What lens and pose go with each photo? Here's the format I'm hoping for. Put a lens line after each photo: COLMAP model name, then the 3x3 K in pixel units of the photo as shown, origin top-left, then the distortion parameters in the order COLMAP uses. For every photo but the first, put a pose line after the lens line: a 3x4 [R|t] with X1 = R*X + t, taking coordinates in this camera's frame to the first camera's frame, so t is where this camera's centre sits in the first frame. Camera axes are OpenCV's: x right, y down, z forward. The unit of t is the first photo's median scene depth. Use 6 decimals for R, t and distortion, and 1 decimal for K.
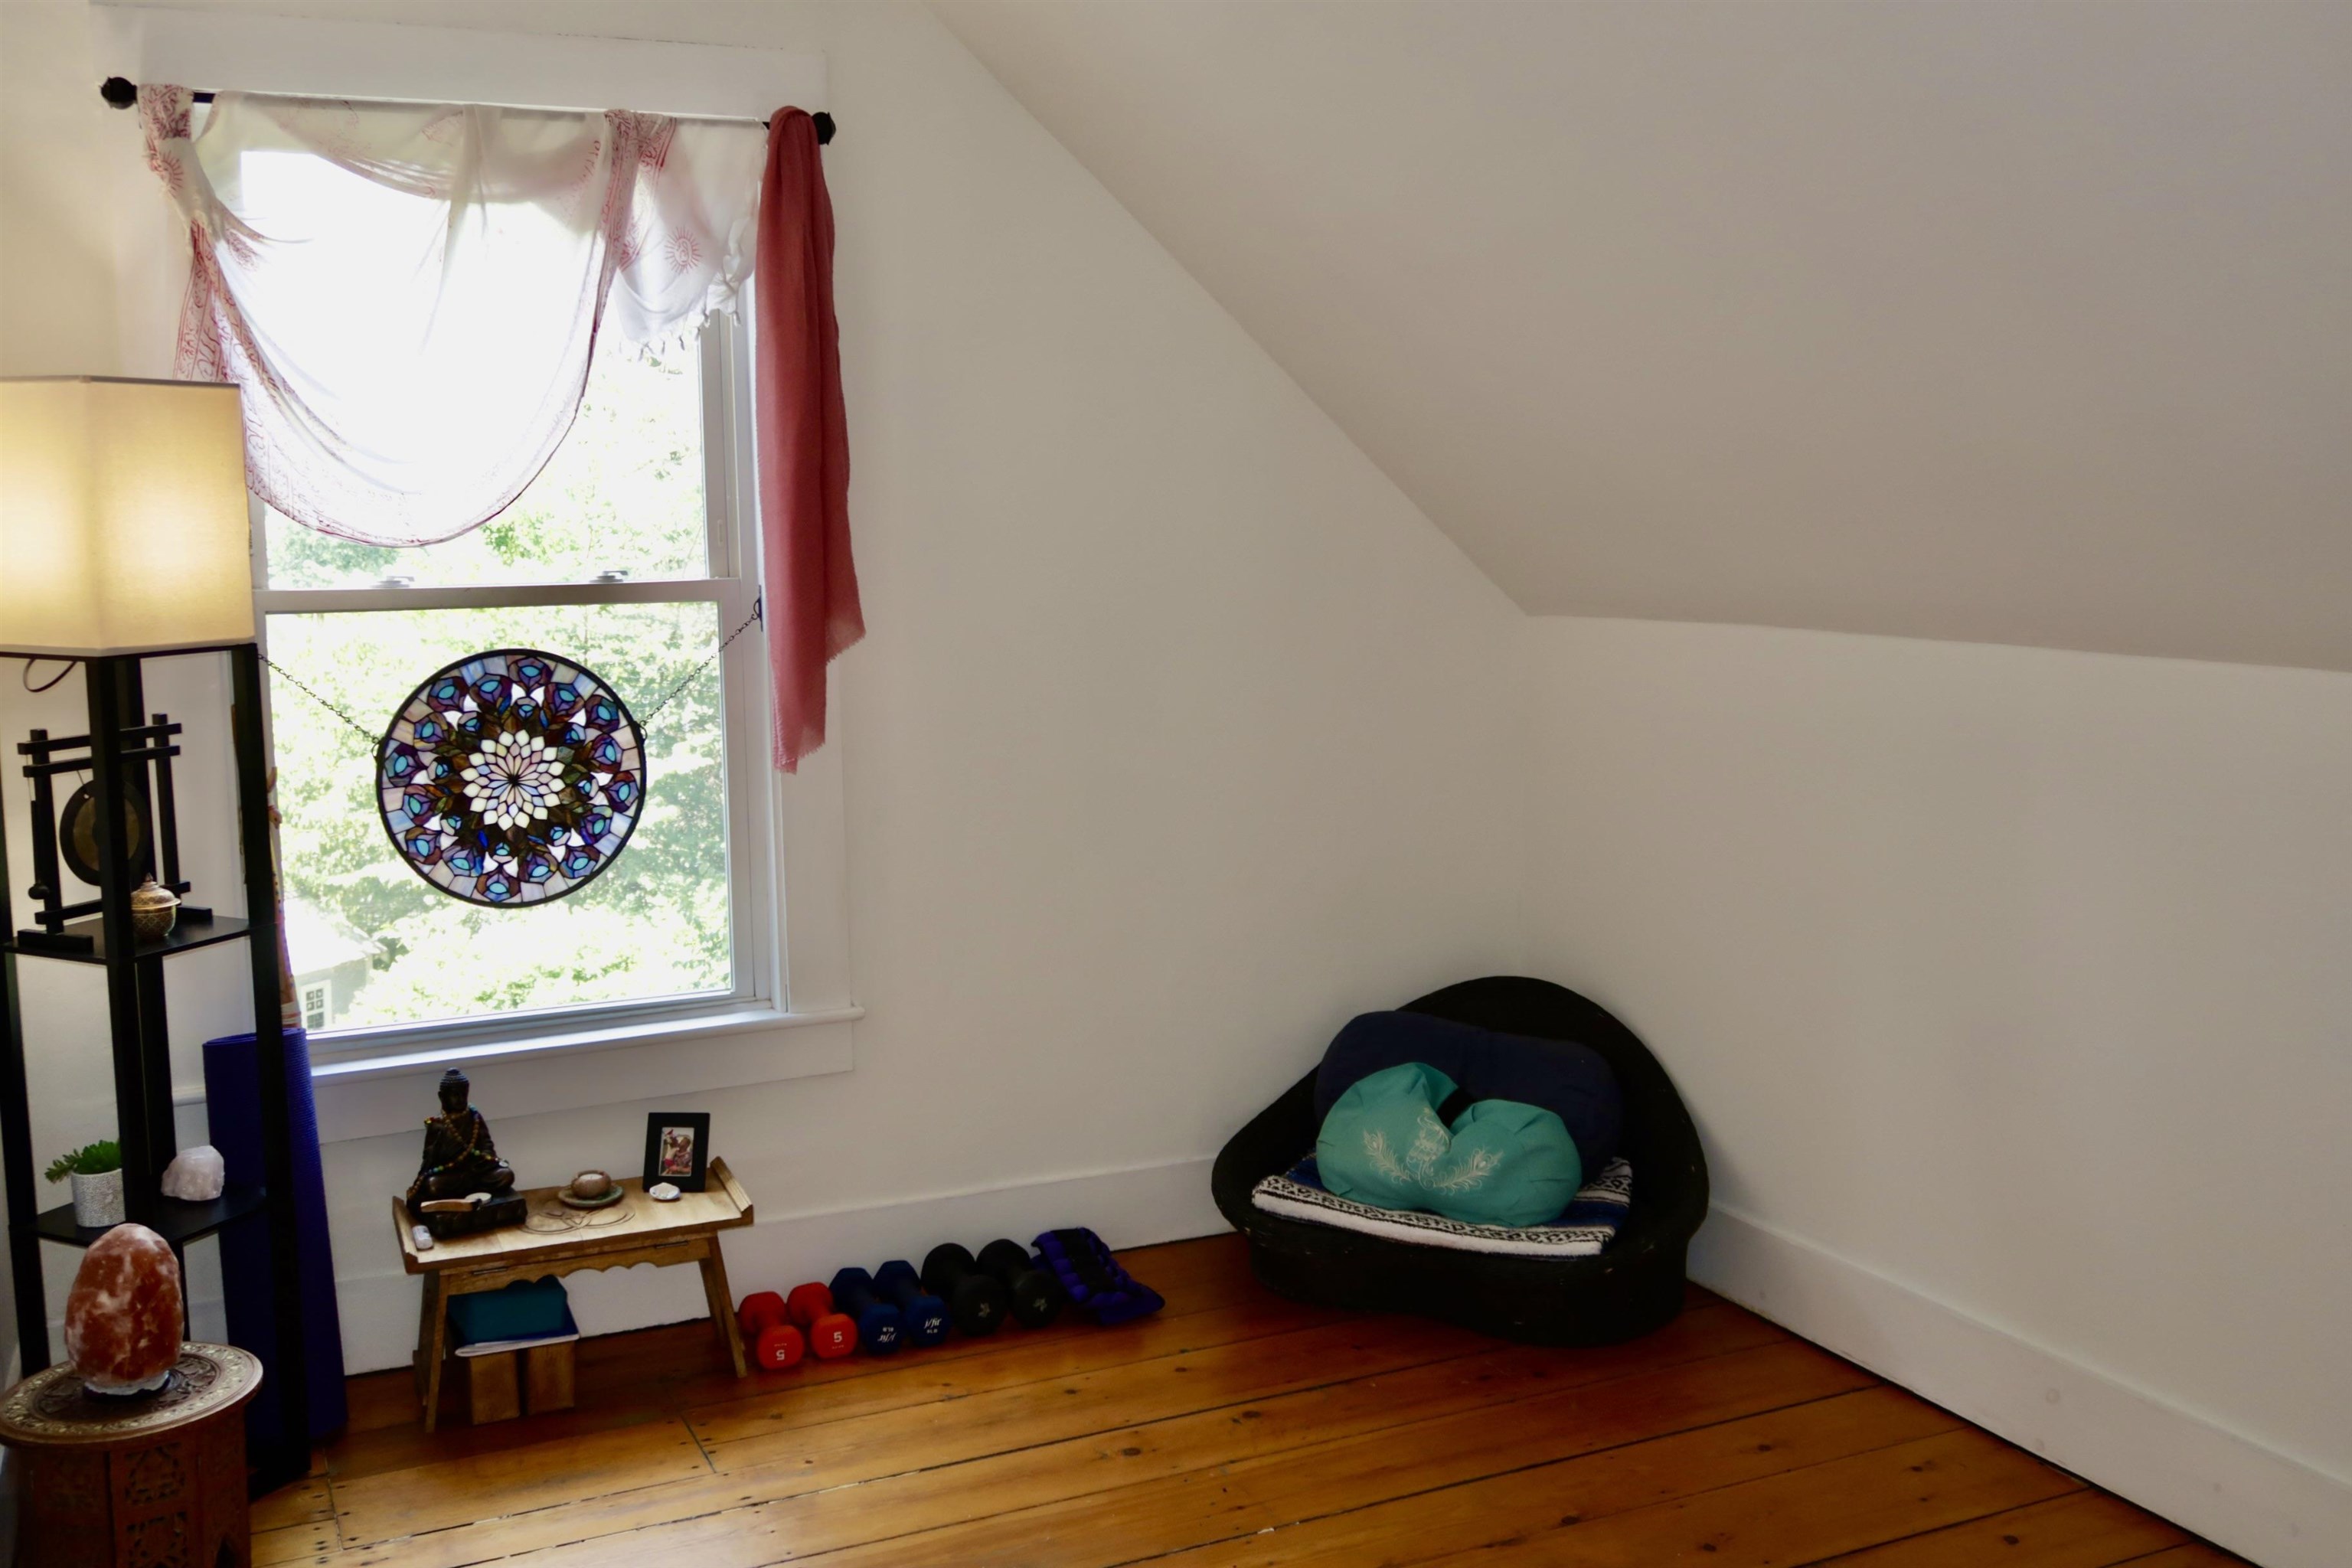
lens RADIAL K [[2201.2, 0, 1164.9], [0, 2201.2, 790.1], [0, 0, 1]] dist [0.007510, 0.000000]
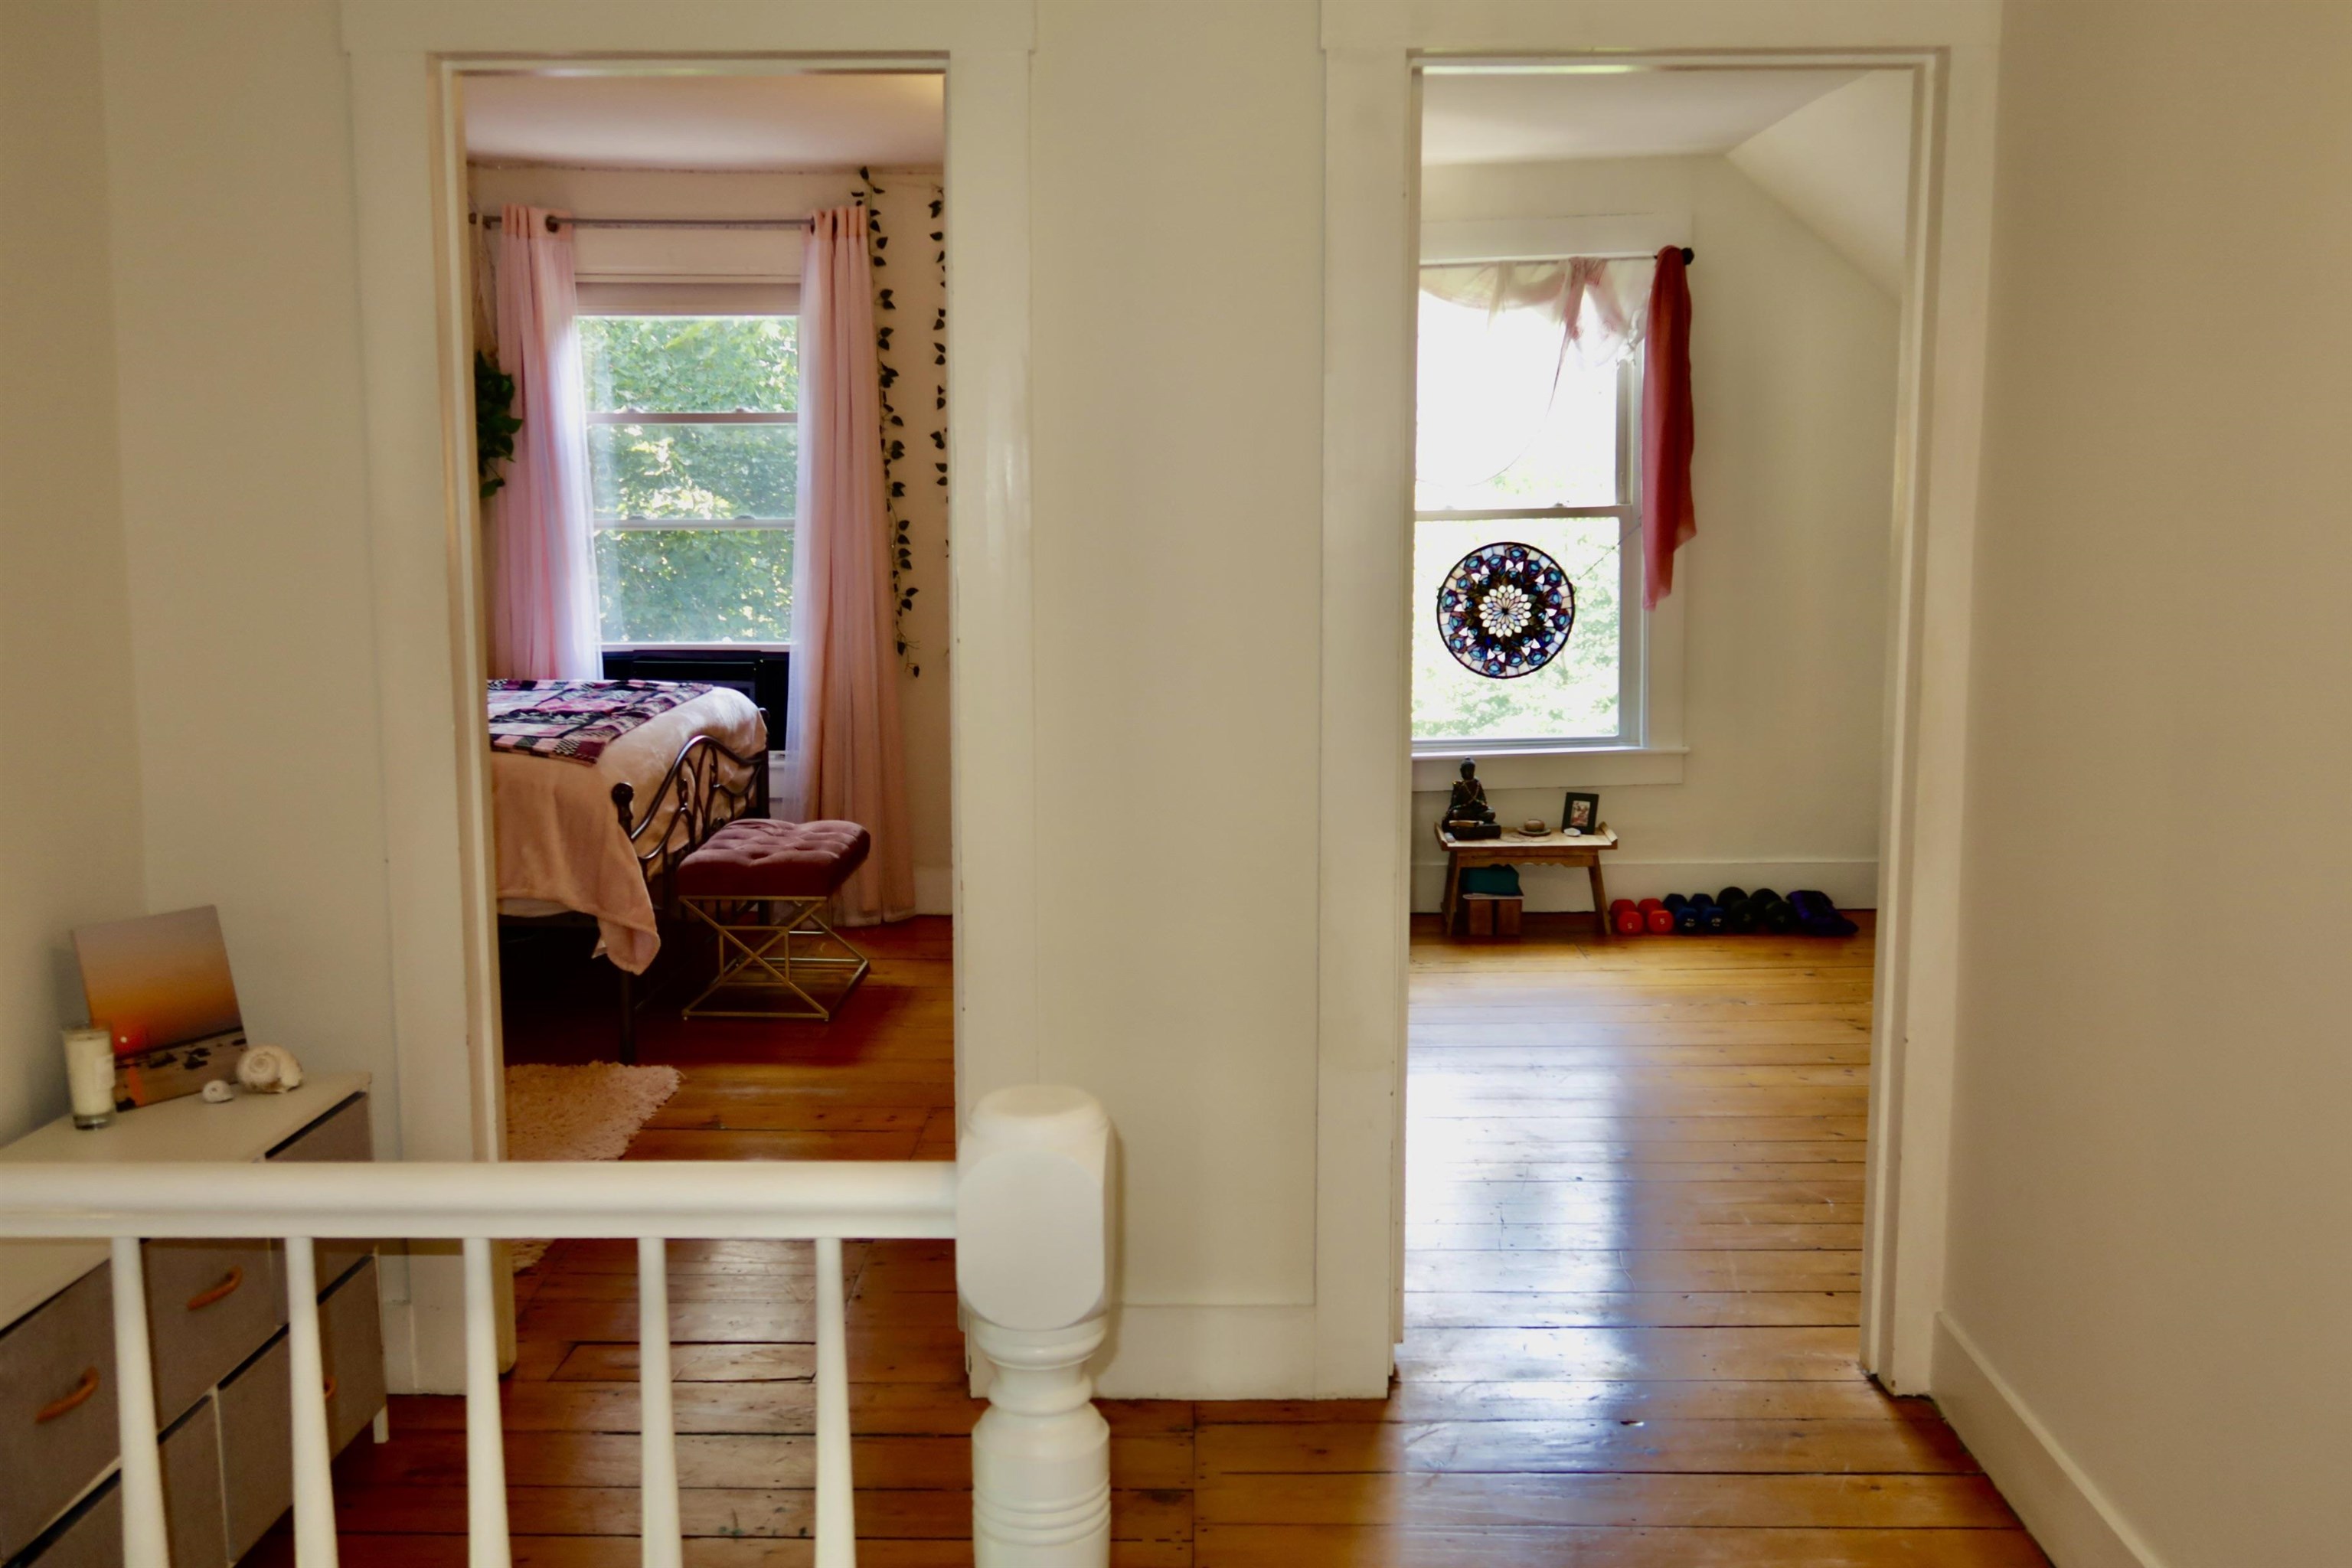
lens RADIAL K [[2201.2, 0, 1168.3], [0, 2201.2, 773.4], [0, 0, 1]] dist [0.007510, 0.000000]
pose [[0.904616, 0.053862, -0.422811, 0.252865], [-0.042256, 0.998429, 0.036784, 0.078002], [0.424128, -0.015409, 0.905471, -0.847082]]
